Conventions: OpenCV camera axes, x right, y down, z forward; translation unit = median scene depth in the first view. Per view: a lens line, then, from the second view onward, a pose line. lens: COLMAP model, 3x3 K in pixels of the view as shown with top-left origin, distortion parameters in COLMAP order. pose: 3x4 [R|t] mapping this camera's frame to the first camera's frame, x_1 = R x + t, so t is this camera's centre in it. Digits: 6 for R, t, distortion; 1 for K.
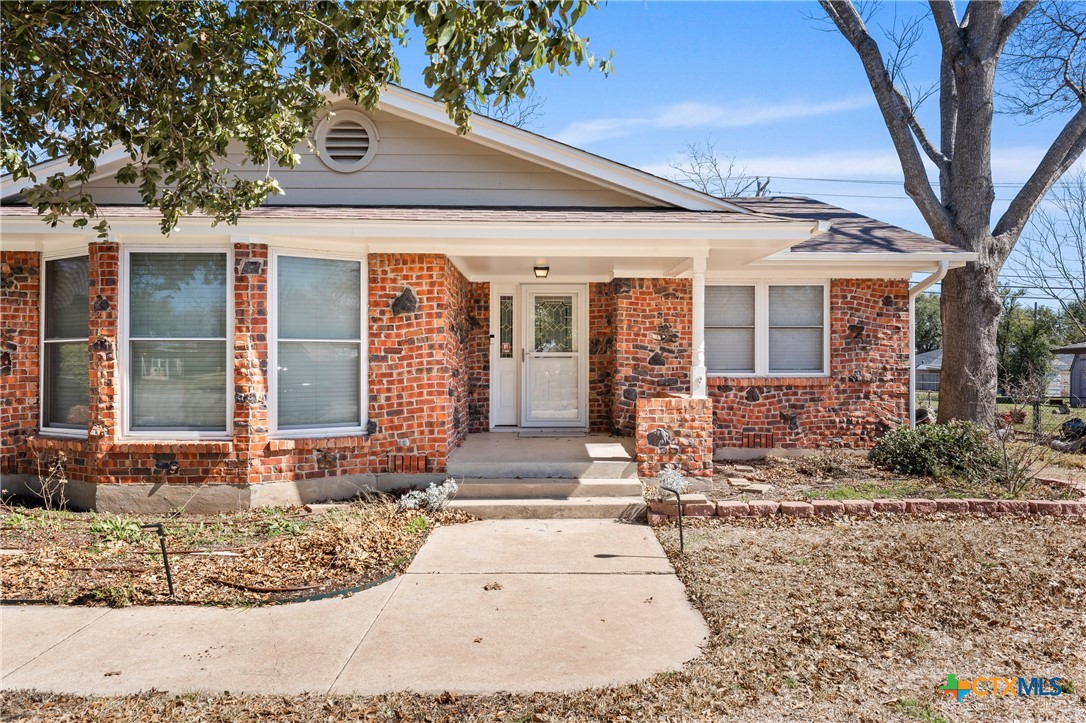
lens RADIAL K [[723.2, 0, 543.1], [0, 723.2, 358.9], [0, 0, 1]] dist [0.004182, -0.000685]
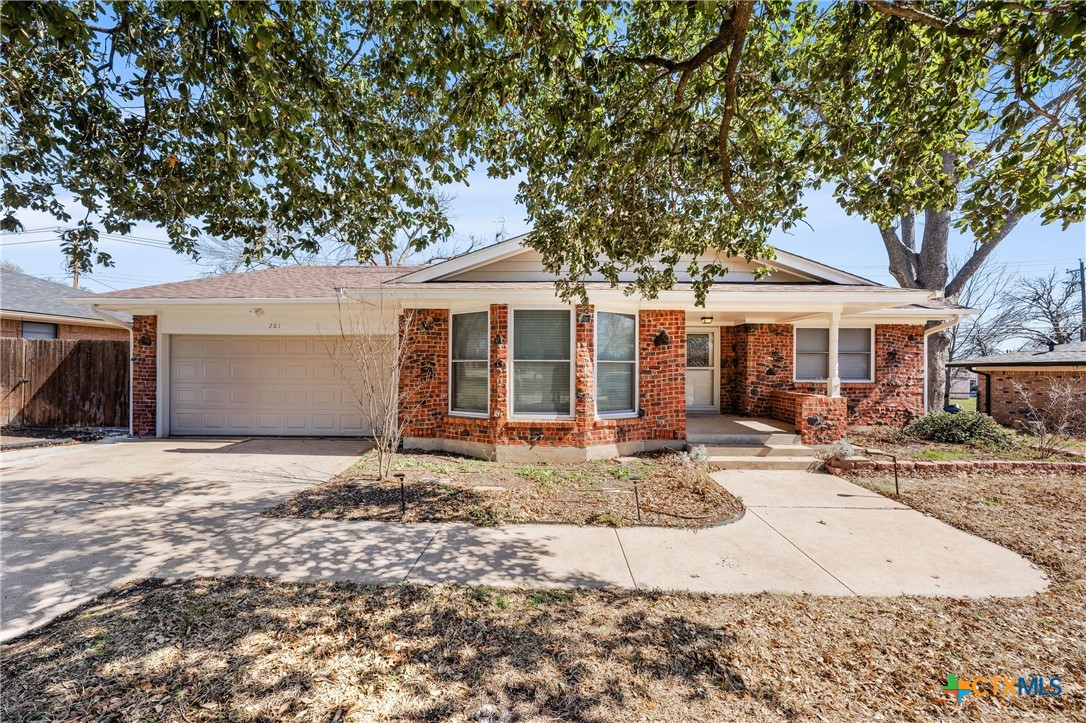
lens RADIAL K [[404.9, 0, 544.3], [0, 404.9, 365.0], [0, 0, 1]] dist [-0.000874, -0.000025]
pose [[0.999242, 0.004915, -0.038605, -0.428039], [-0.004971, 0.999987, -0.001353, -0.014694], [0.038598, 0.001544, 0.999254, 0.044143]]
